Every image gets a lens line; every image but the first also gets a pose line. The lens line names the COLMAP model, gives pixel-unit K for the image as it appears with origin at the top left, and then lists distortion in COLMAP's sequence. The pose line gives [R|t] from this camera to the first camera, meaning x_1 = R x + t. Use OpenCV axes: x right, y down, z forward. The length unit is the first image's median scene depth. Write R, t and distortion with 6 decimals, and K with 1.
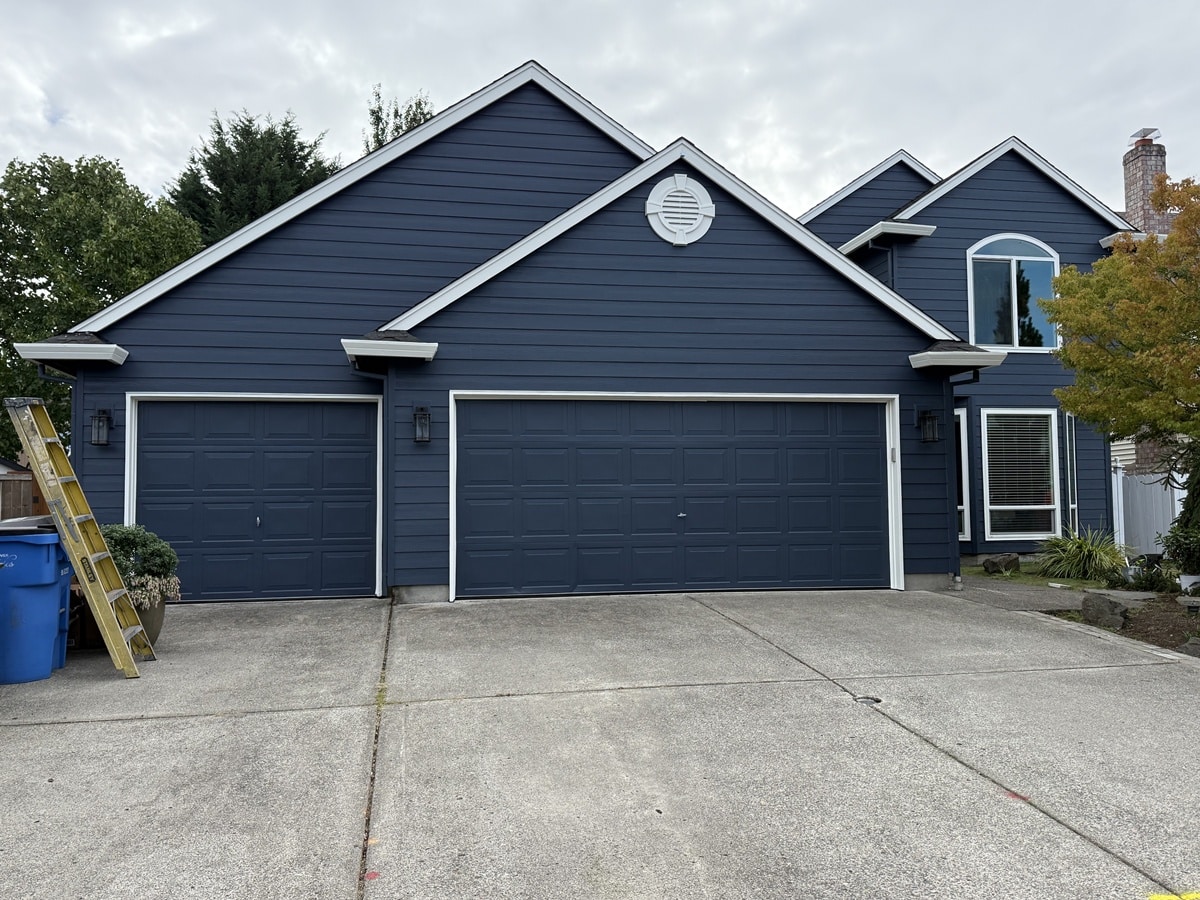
lens RADIAL K [[982.3, 0, 600.0], [0, 982.3, 450.0], [0, 0, 1]] dist [0.003415, -0.006370]
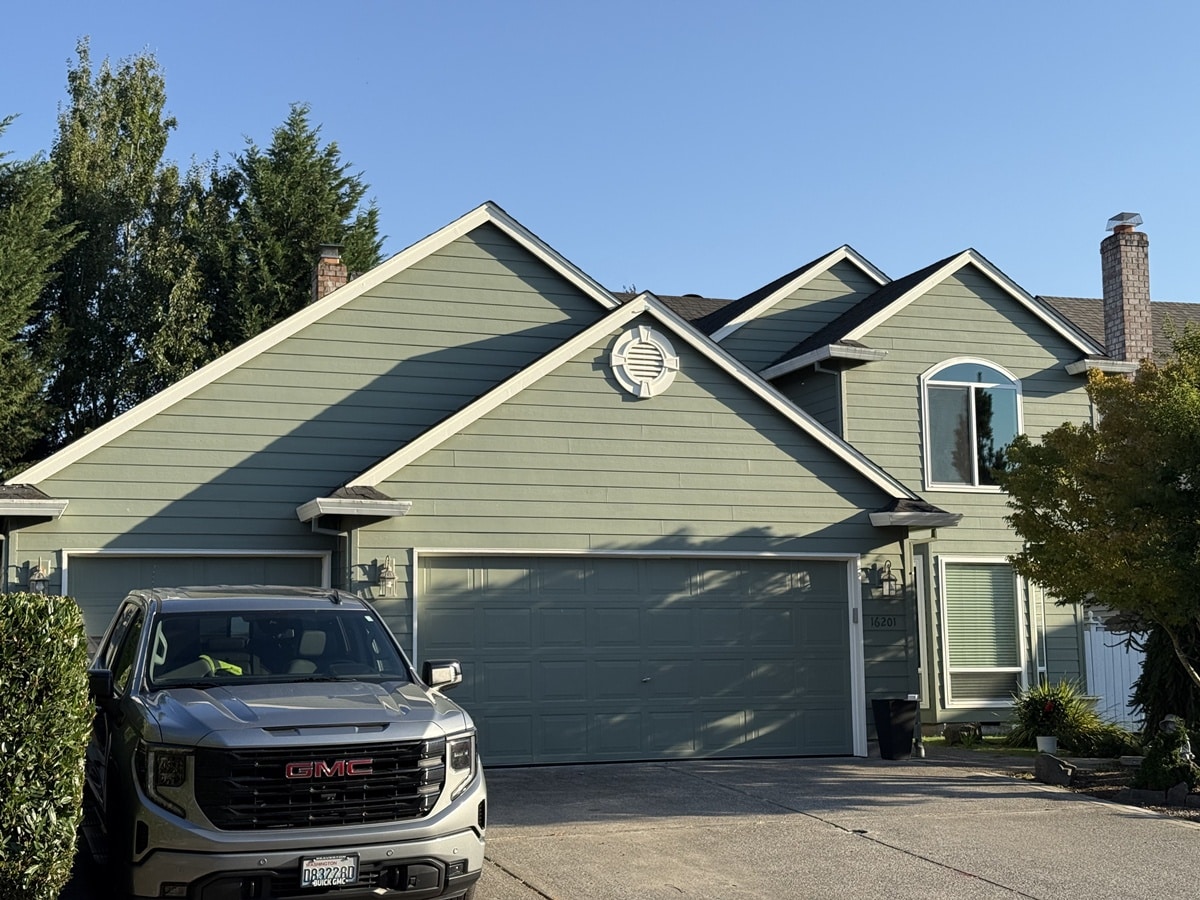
lens RADIAL K [[1674.9, 0, 600.0], [0, 1674.9, 450.0], [0, 0, 1]] dist [0.115978, -0.005450]
pose [[0.984719, 0.019603, 0.173043, -0.169575], [-0.007059, 0.997321, -0.072808, -0.024837], [-0.174007, 0.070474, 0.982220, -0.424858]]
